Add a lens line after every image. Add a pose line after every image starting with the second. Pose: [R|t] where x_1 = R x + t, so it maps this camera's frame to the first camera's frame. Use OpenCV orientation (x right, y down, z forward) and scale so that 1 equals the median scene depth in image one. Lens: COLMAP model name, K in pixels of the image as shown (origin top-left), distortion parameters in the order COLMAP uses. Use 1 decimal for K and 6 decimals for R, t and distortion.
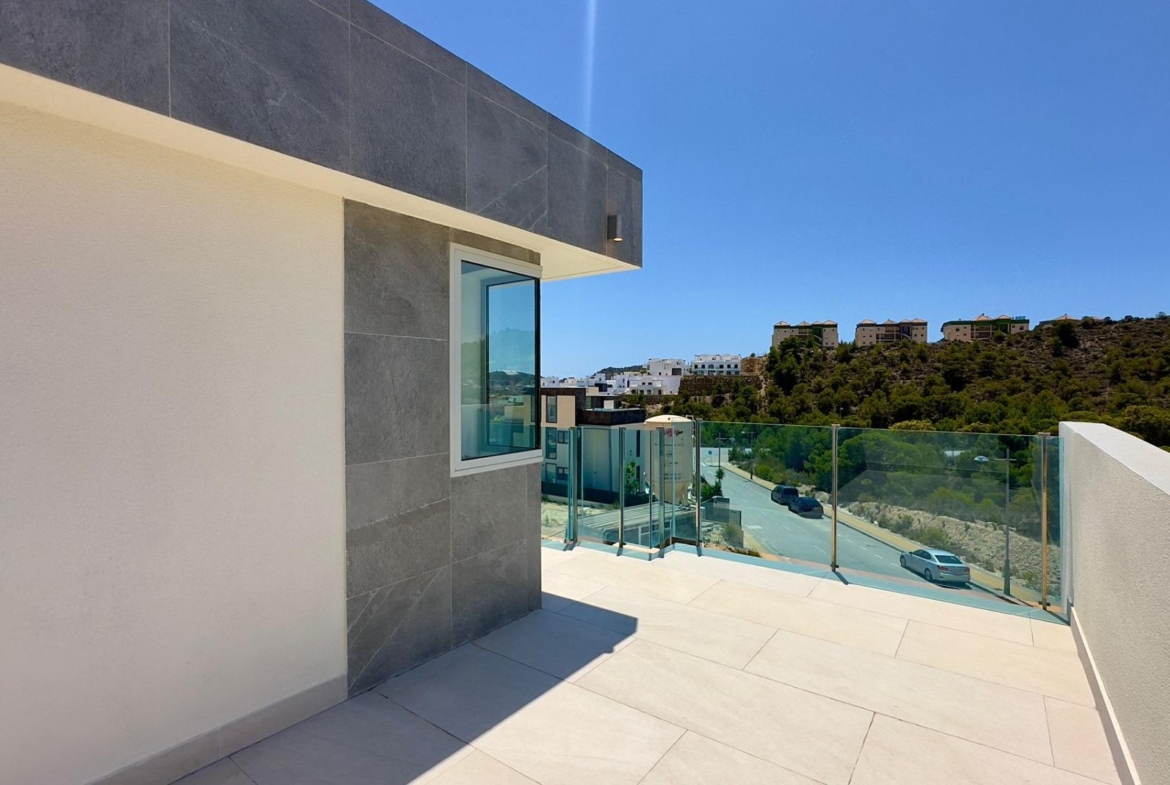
lens RADIAL K [[558.4, 0, 585.6], [0, 558.4, 391.4], [0, 0, 1]] dist [-0.004104, 0.001513]
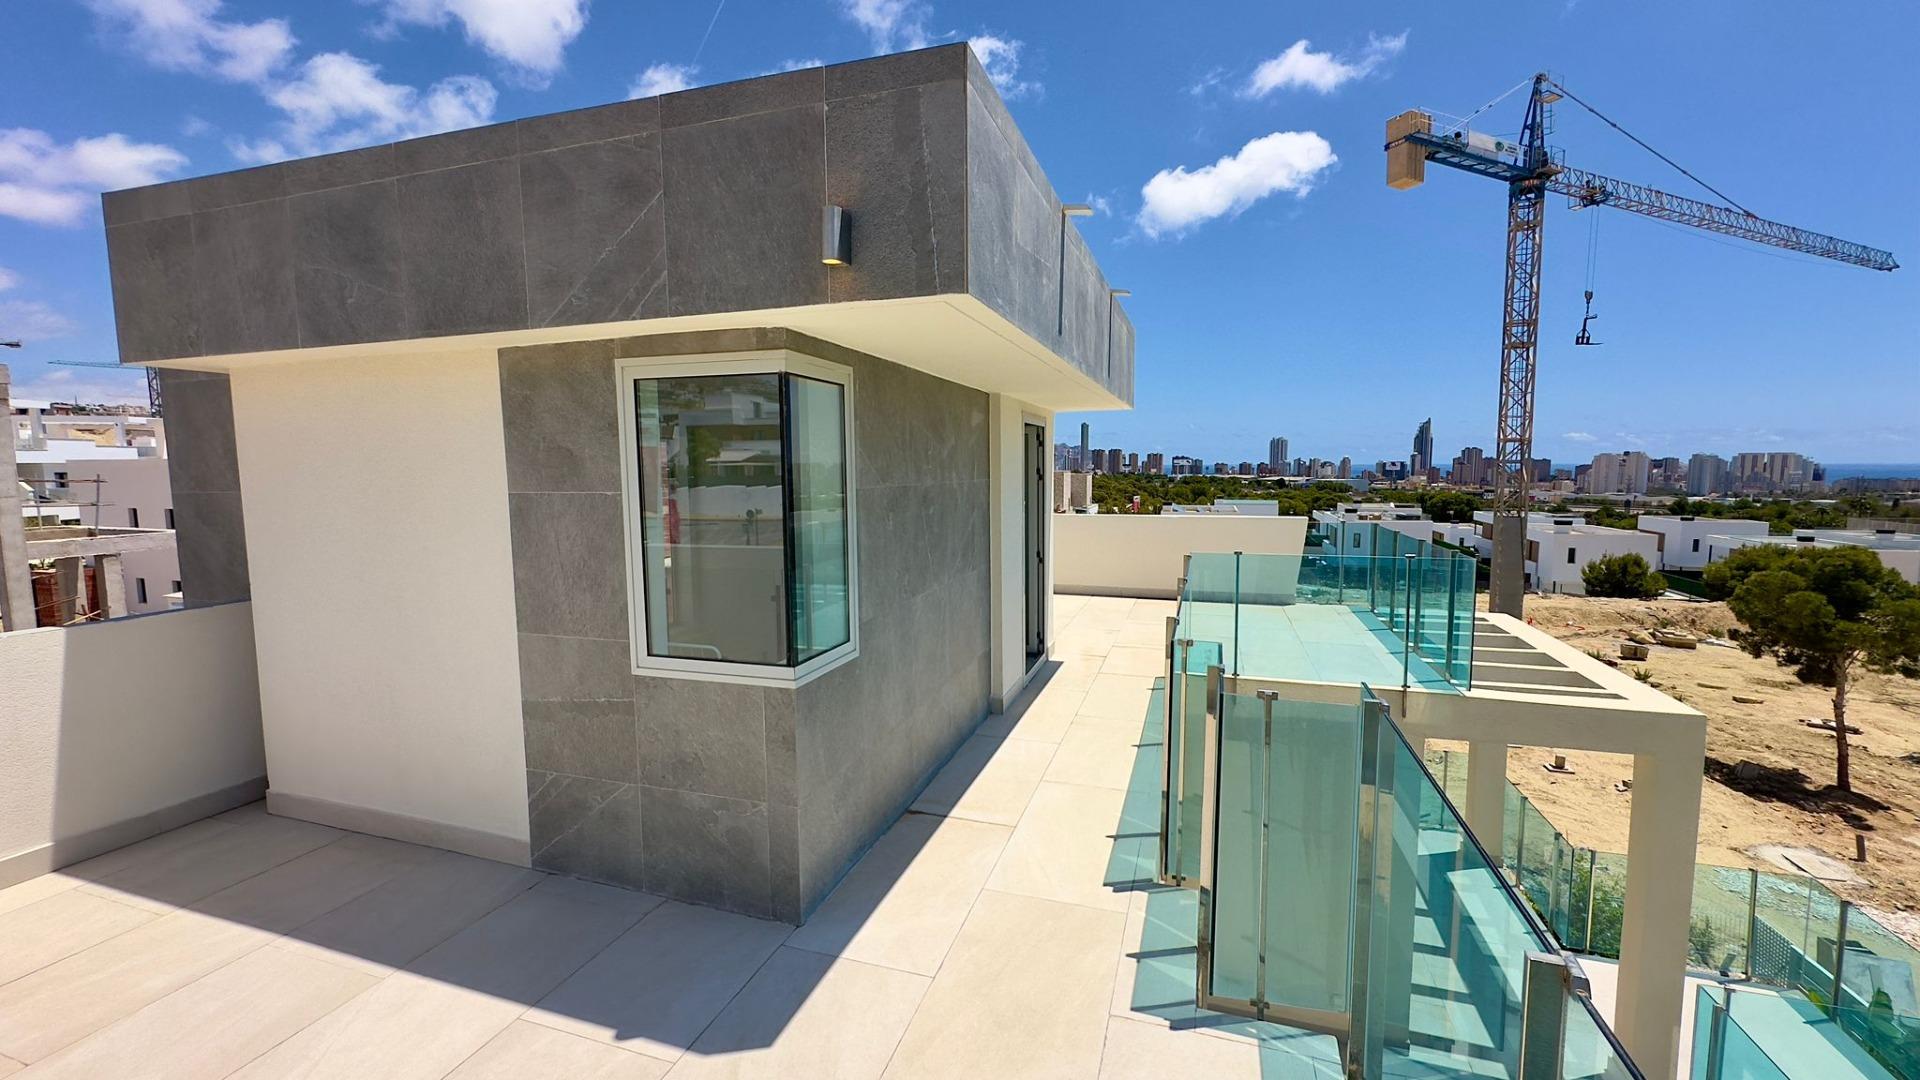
lens RADIAL K [[768.1, 0, 953.7], [0, 768.1, 539.6], [0, 0, 1]] dist [-0.002003, -0.000516]
pose [[0.312574, 0.088959, -0.945719, 0.929179], [-0.006963, 0.995793, 0.091367, -0.135435], [0.949868, -0.021974, 0.311878, 1.175516]]
